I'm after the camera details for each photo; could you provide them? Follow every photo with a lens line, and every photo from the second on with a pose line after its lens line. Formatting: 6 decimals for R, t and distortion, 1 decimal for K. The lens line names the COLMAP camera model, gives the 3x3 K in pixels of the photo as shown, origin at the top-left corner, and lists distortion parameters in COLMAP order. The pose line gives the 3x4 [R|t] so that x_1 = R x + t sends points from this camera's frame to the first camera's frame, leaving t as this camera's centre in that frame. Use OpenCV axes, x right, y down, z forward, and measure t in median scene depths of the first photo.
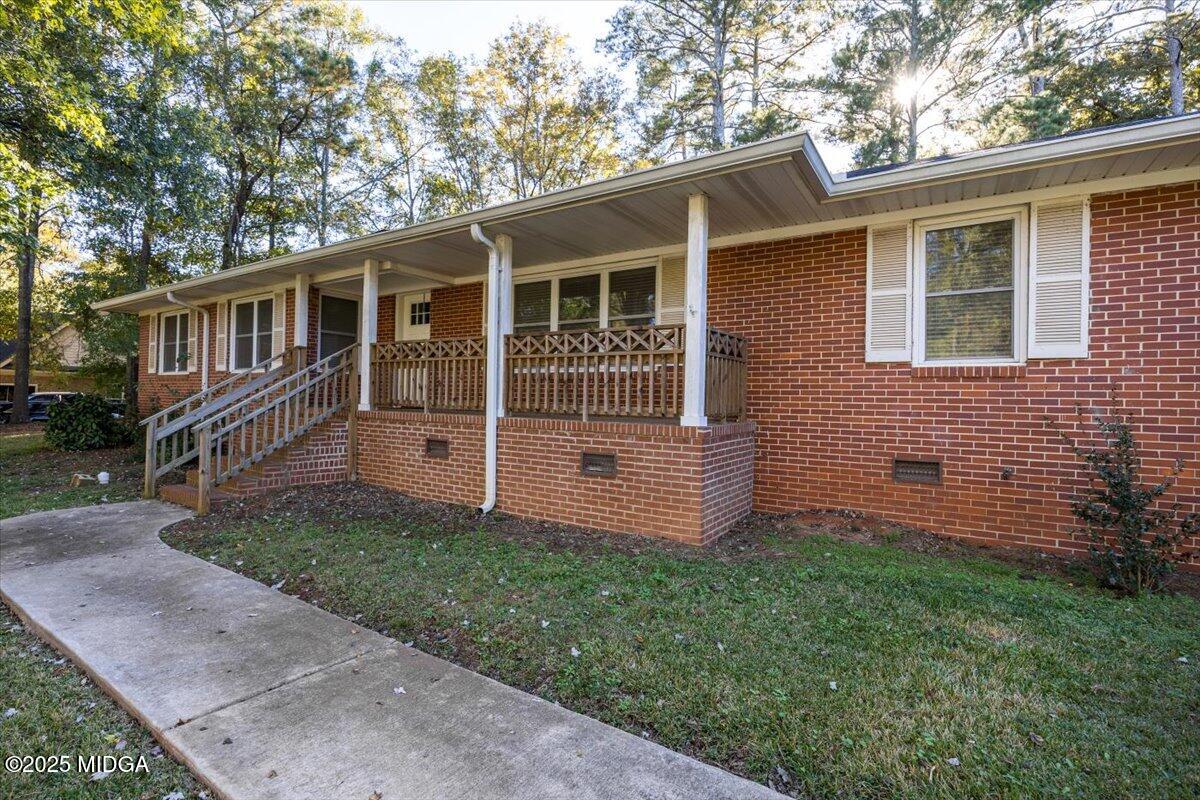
lens RADIAL K [[457.7, 0, 595.9], [0, 457.7, 400.7], [0, 0, 1]] dist [-0.001923, 0.000189]
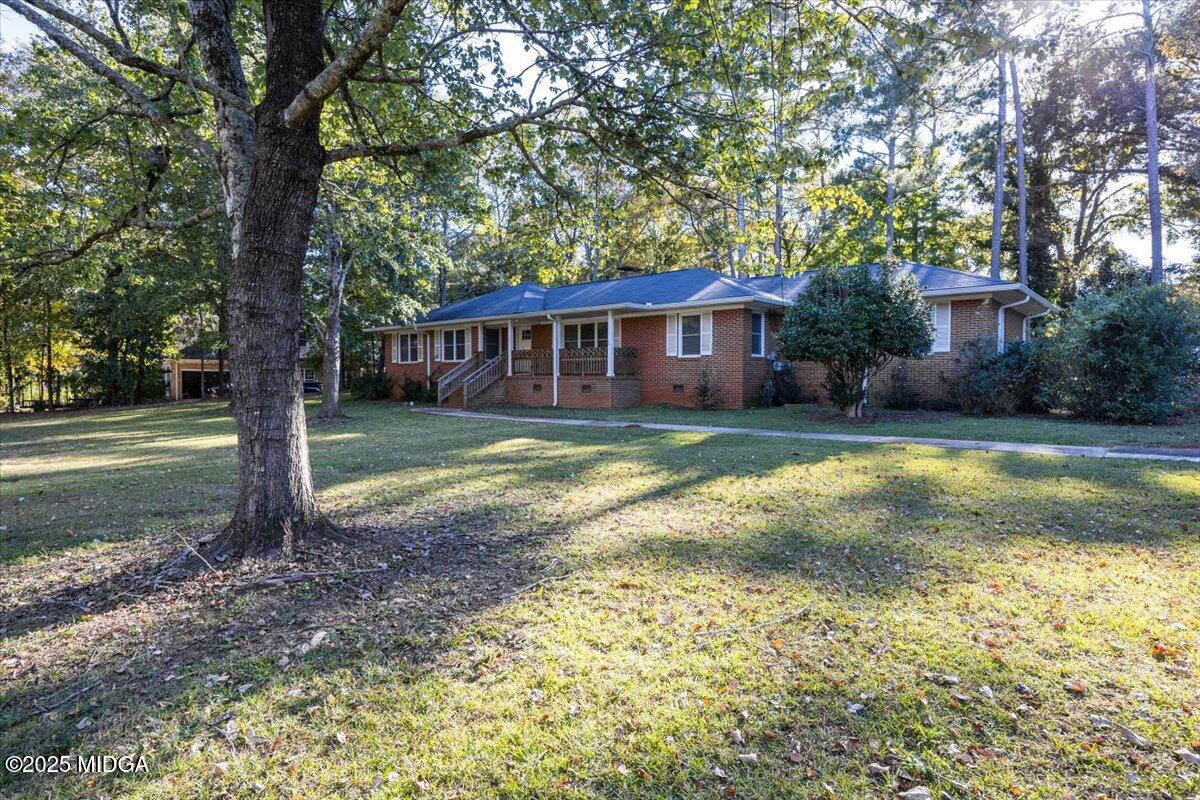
lens RADIAL K [[457.7, 0, 595.9], [0, 457.7, 400.7], [0, 0, 1]] dist [-0.001923, 0.000189]
pose [[0.989201, -0.008254, -0.146333, 0.435442], [0.015232, 0.998796, 0.046632, 0.055717], [0.145772, -0.048357, 0.988136, -1.784146]]
